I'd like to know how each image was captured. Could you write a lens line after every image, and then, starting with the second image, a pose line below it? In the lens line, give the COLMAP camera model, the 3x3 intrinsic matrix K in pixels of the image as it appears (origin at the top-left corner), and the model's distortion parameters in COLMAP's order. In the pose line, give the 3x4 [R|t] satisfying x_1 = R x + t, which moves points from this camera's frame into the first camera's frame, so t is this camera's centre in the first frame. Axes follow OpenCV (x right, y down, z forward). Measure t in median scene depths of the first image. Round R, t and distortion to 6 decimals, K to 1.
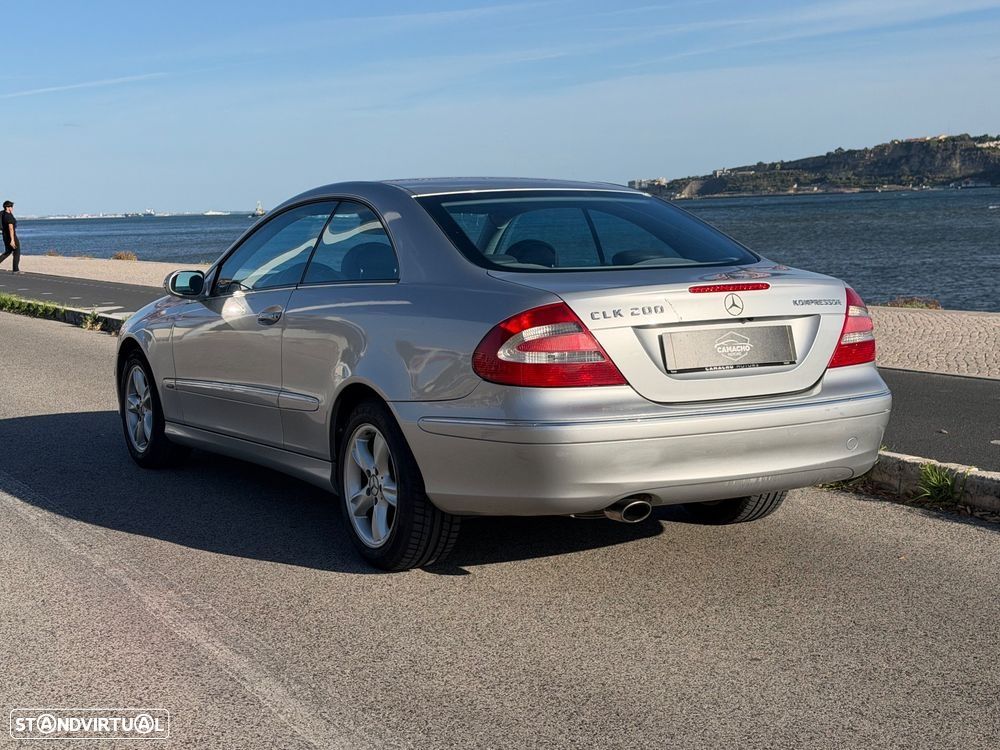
lens RADIAL K [[1560.1, 0, 500.0], [0, 1560.1, 375.0], [0, 0, 1]] dist [0.230350, -0.430112]
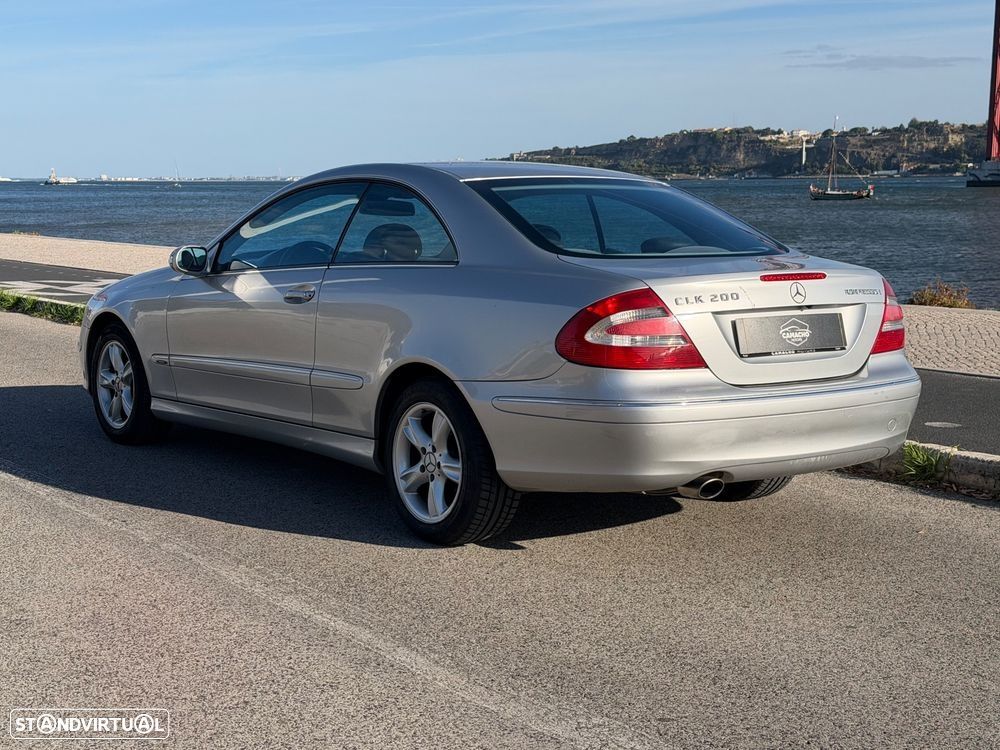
lens RADIAL K [[1560.1, 0, 500.0], [0, 1560.1, 375.0], [0, 0, 1]] dist [0.230350, -0.430112]
pose [[0.991329, 0.011554, 0.130894, -0.176067], [-0.013285, 0.999835, 0.012357, -0.000007], [-0.130730, -0.013989, 0.991319, -0.020896]]
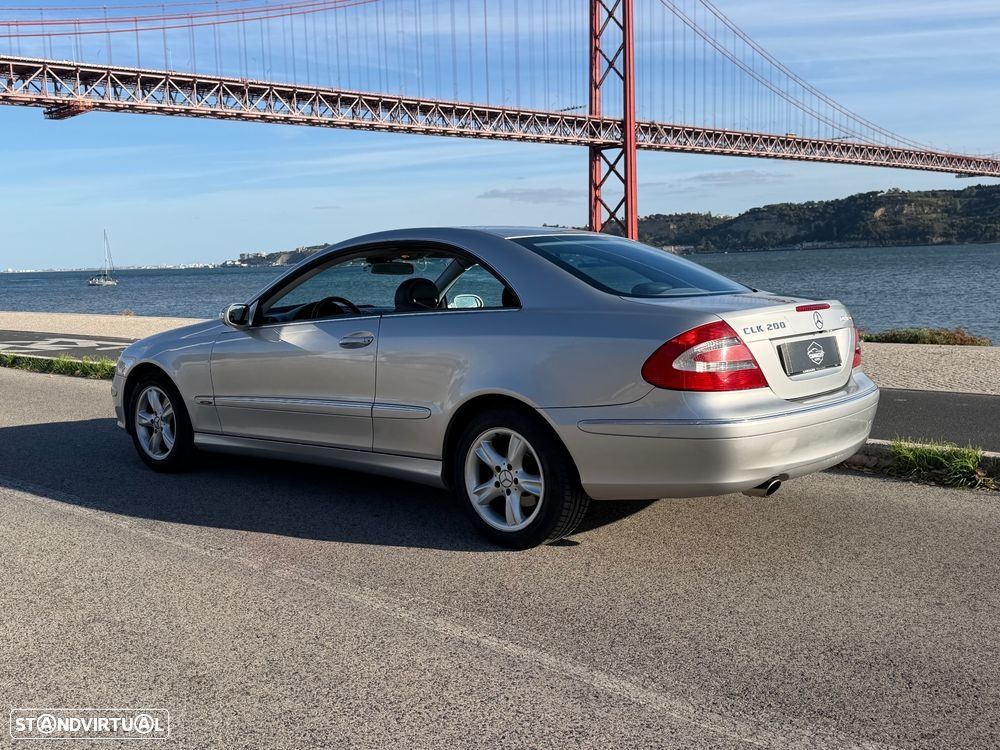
lens RADIAL K [[979.7, 0, 508.4], [0, 979.7, 377.5], [0, 0, 1]] dist [0.198930, -0.415031]
pose [[0.940855, -0.035808, 0.336913, -0.340114], [0.035653, 0.999342, 0.006649, -0.012089], [-0.336929, 0.005756, 0.941512, 0.304723]]
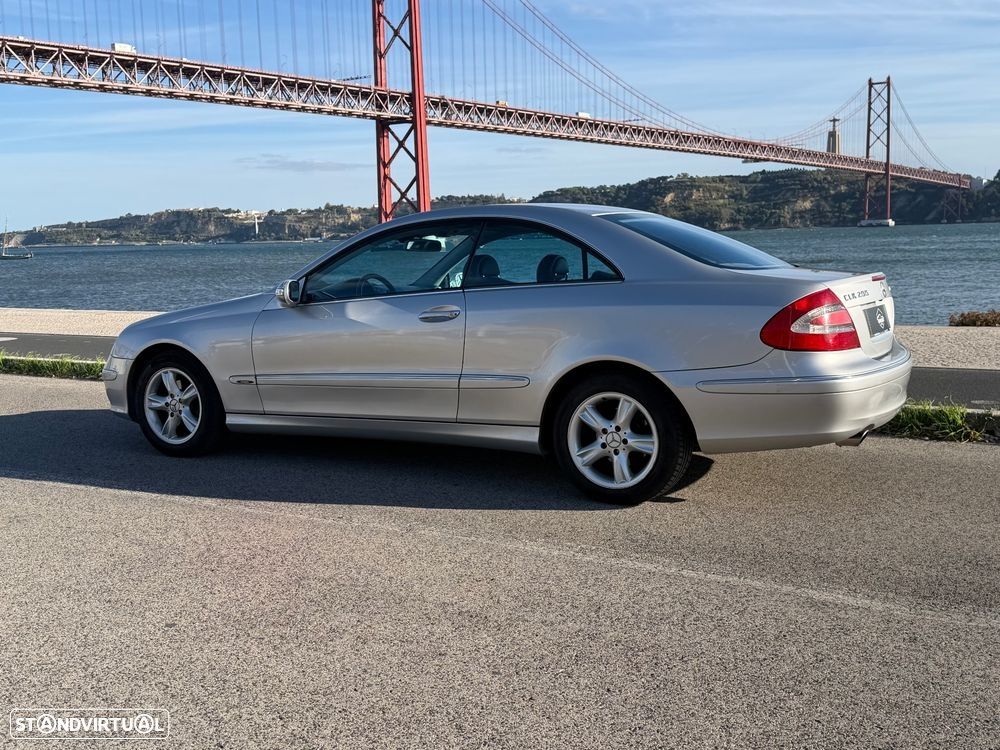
lens RADIAL K [[1056.3, 0, 500.0], [0, 1056.3, 375.0], [0, 0, 1]] dist [0.209841, -0.461810]
pose [[0.856305, -0.056861, 0.513331, -0.623097], [0.054482, 0.998320, 0.019700, -0.004849], [-0.513589, 0.011098, 0.857964, 0.315557]]
